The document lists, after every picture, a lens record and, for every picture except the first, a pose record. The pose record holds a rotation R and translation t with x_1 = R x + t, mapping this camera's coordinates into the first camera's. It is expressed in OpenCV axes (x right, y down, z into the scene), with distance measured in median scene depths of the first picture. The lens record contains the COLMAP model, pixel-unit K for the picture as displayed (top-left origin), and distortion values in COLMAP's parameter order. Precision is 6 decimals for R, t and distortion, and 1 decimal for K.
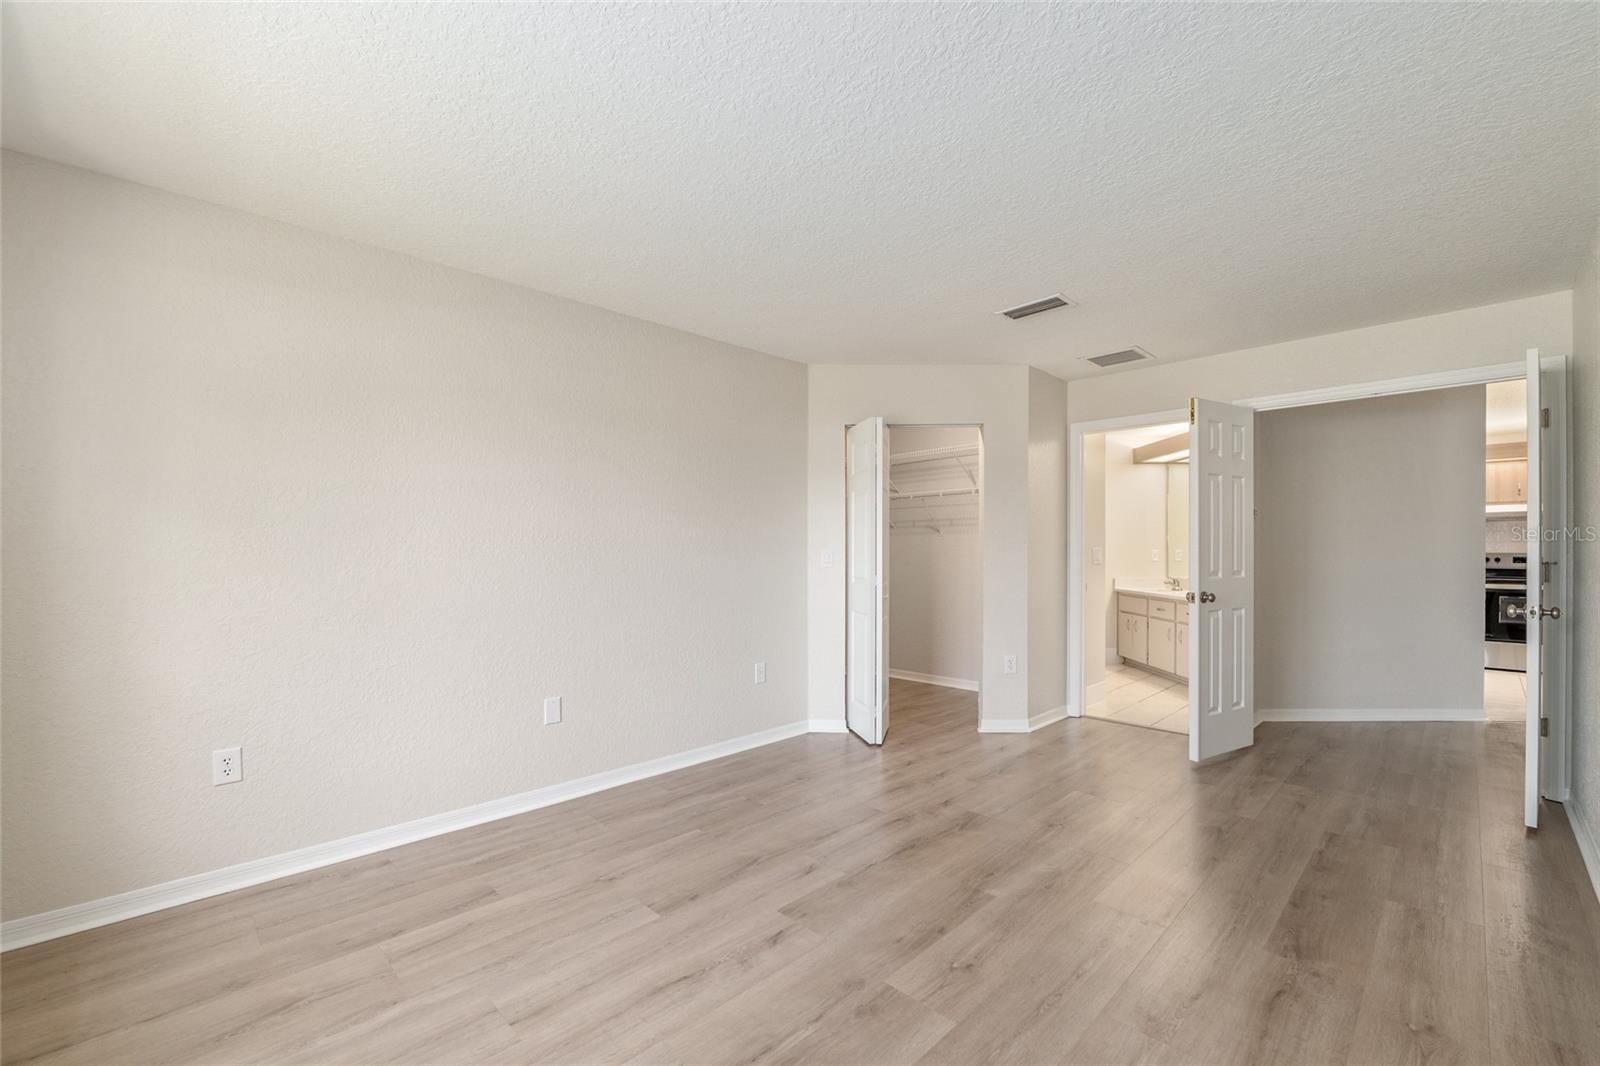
lens RADIAL K [[668.1, 0, 784.2], [0, 668.1, 551.1], [0, 0, 1]] dist [-0.011712, 0.001237]
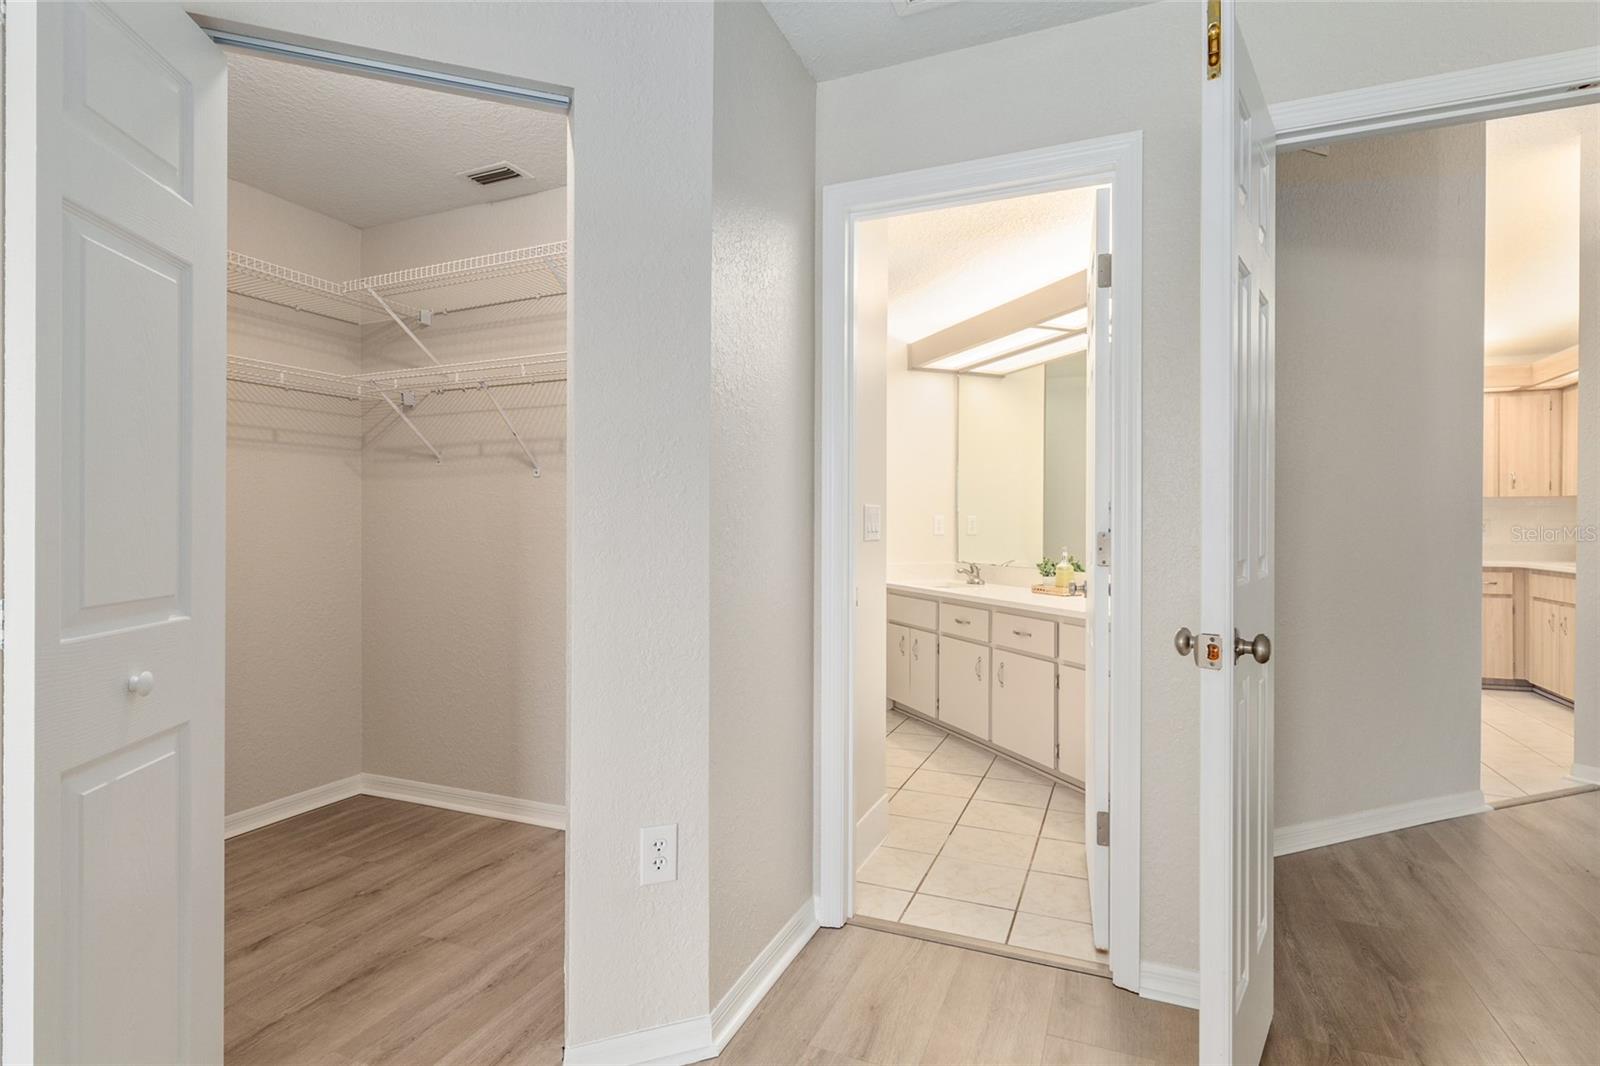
lens RADIAL K [[765.9, 0, 802.7], [0, 765.9, 530.1], [0, 0, 1]] dist [0.005708, -0.002611]
pose [[0.916146, 0.000802, 0.400844, 0.193743], [-0.003229, 0.999980, 0.005381, 0.008588], [-0.400832, -0.006224, 0.916130, 0.482094]]
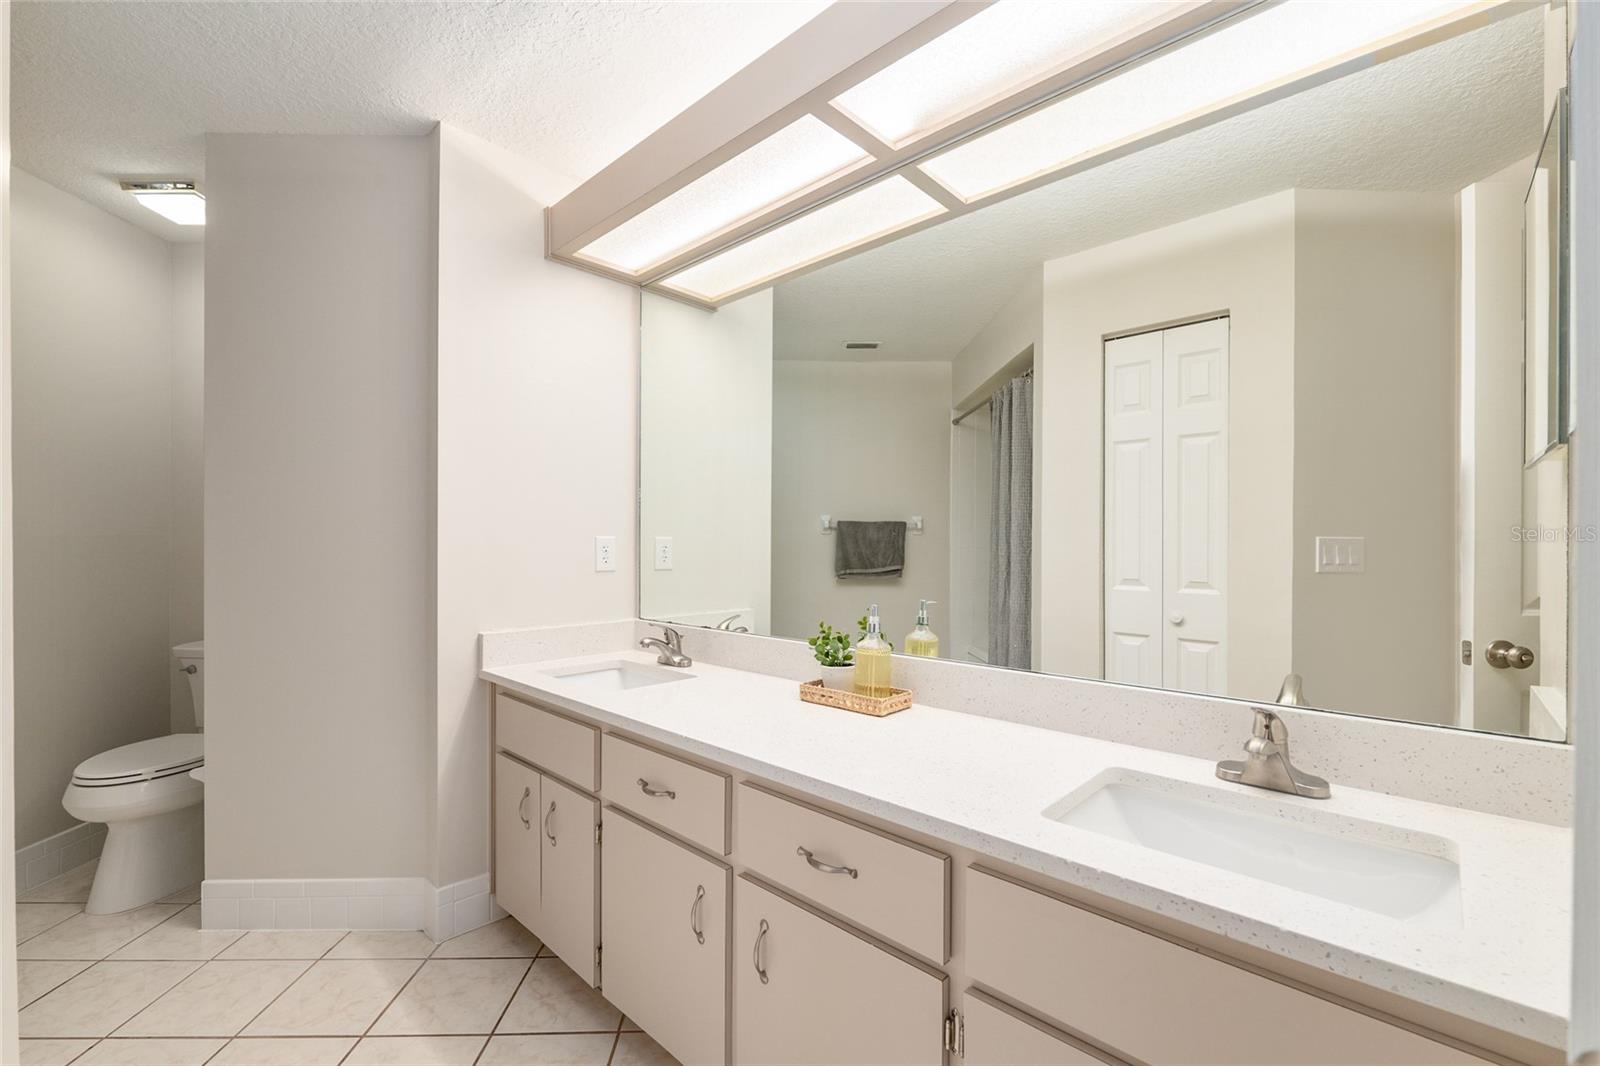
lens RADIAL K [[668.1, 0, 793.9], [0, 668.1, 546.6], [0, 0, 1]] dist [-0.011712, 0.001237]
pose [[0.661369, 0.001730, 0.750059, 0.430139], [-0.003651, 0.999993, 0.000912, 0.002558], [-0.750052, -0.003342, 0.661370, 0.825667]]
